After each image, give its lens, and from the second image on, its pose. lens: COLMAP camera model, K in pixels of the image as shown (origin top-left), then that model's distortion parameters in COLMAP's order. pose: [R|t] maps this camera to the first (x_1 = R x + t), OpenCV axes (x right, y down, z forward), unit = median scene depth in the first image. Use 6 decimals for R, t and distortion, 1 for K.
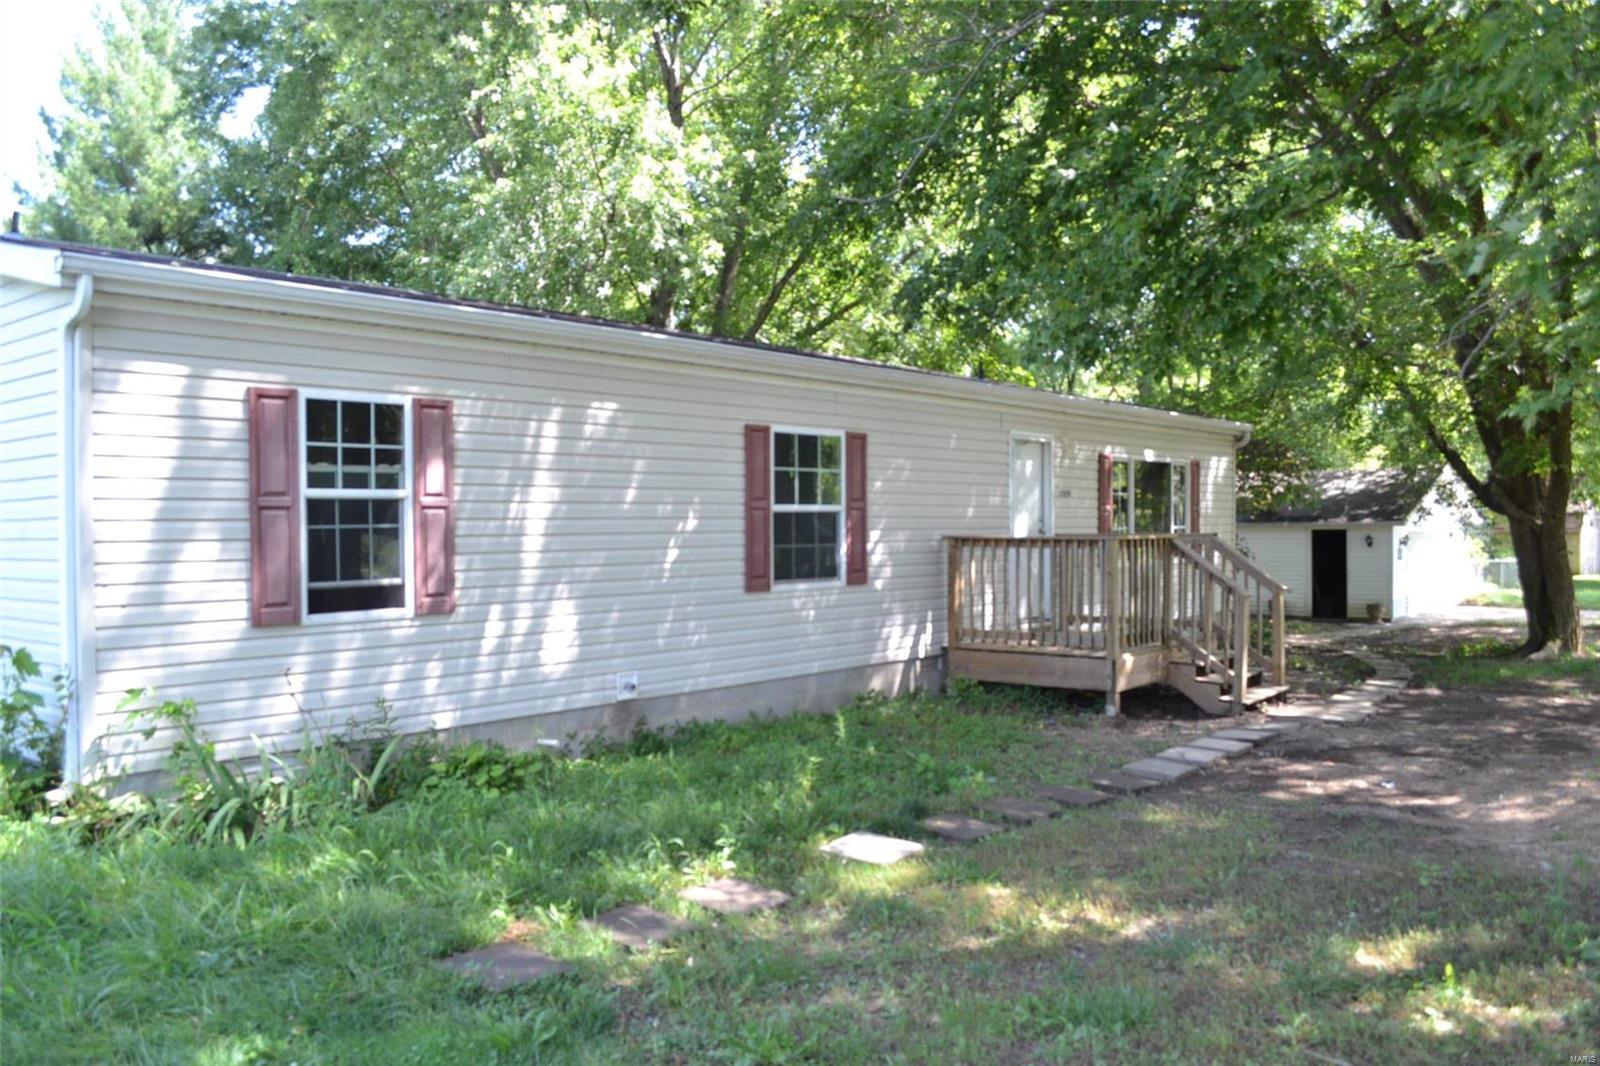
lens RADIAL K [[1291.5, 0, 802.9], [0, 1291.5, 539.9], [0, 0, 1]] dist [-0.079707, 0.005133]
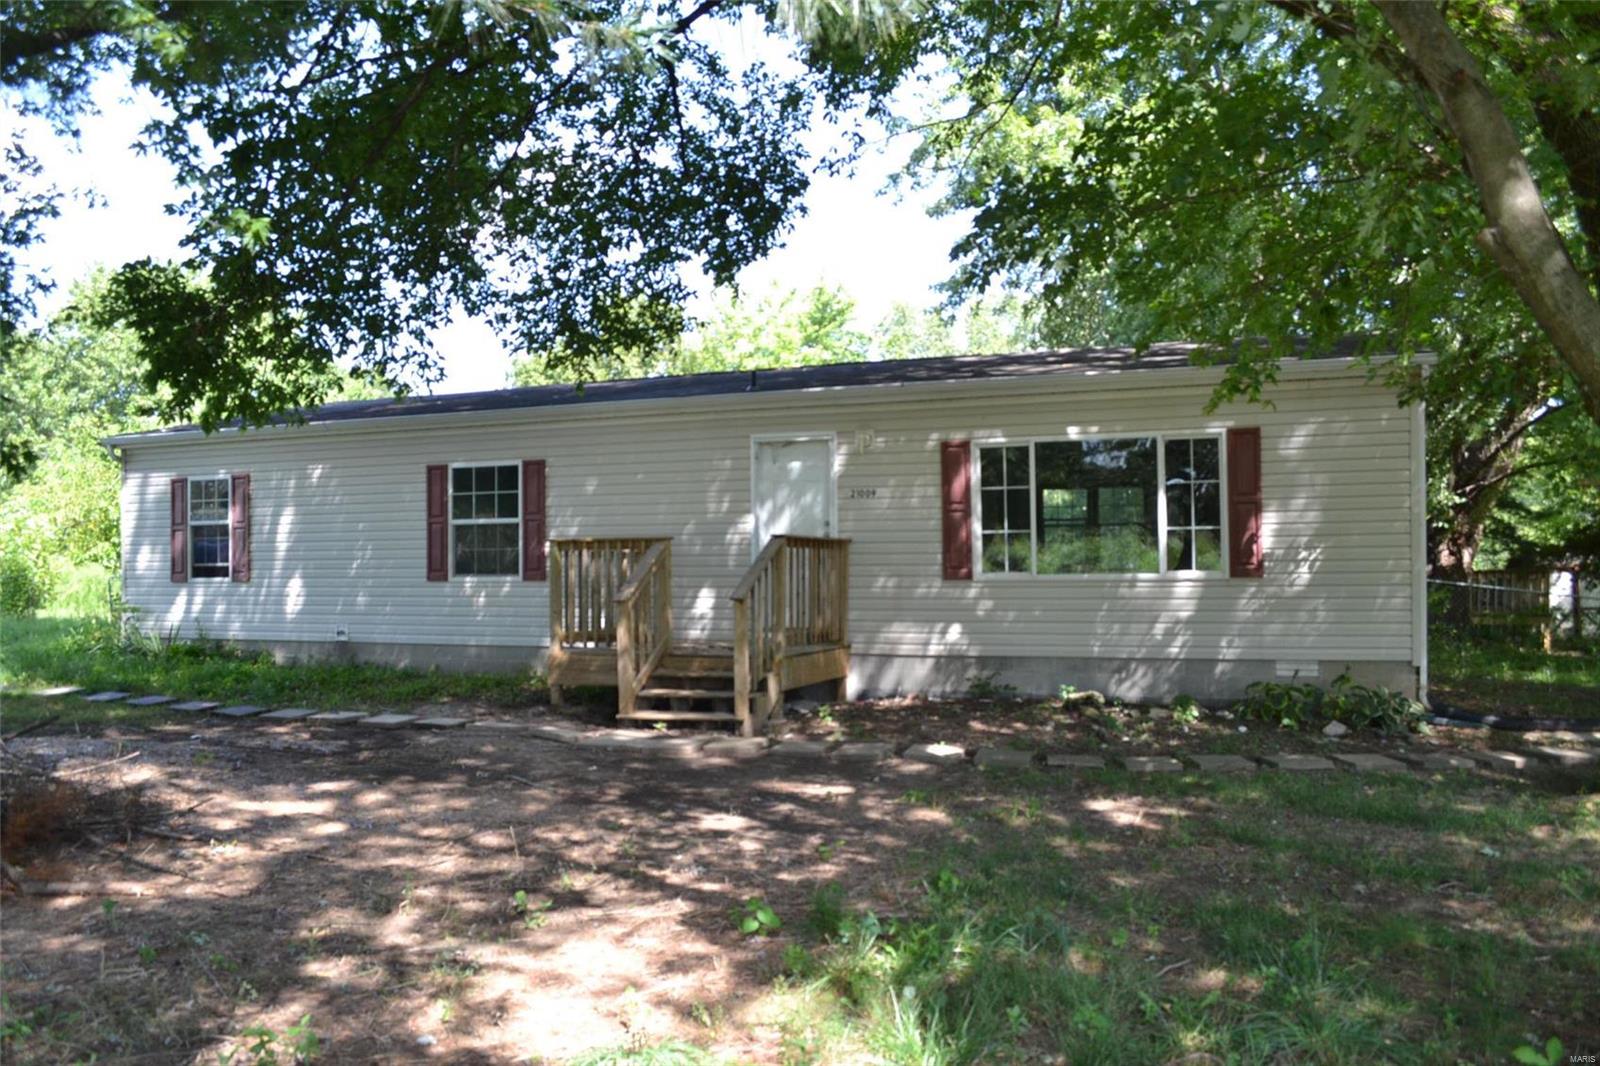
lens RADIAL K [[1293.7, 0, 800.5], [0, 1293.7, 542.2], [0, 0, 1]] dist [-0.077311, 0.006002]
pose [[0.303034, -0.023301, -0.952695, 1.457954], [-0.011534, 0.999538, -0.028116, 0.032873], [0.952910, 0.019509, 0.302626, 0.955147]]
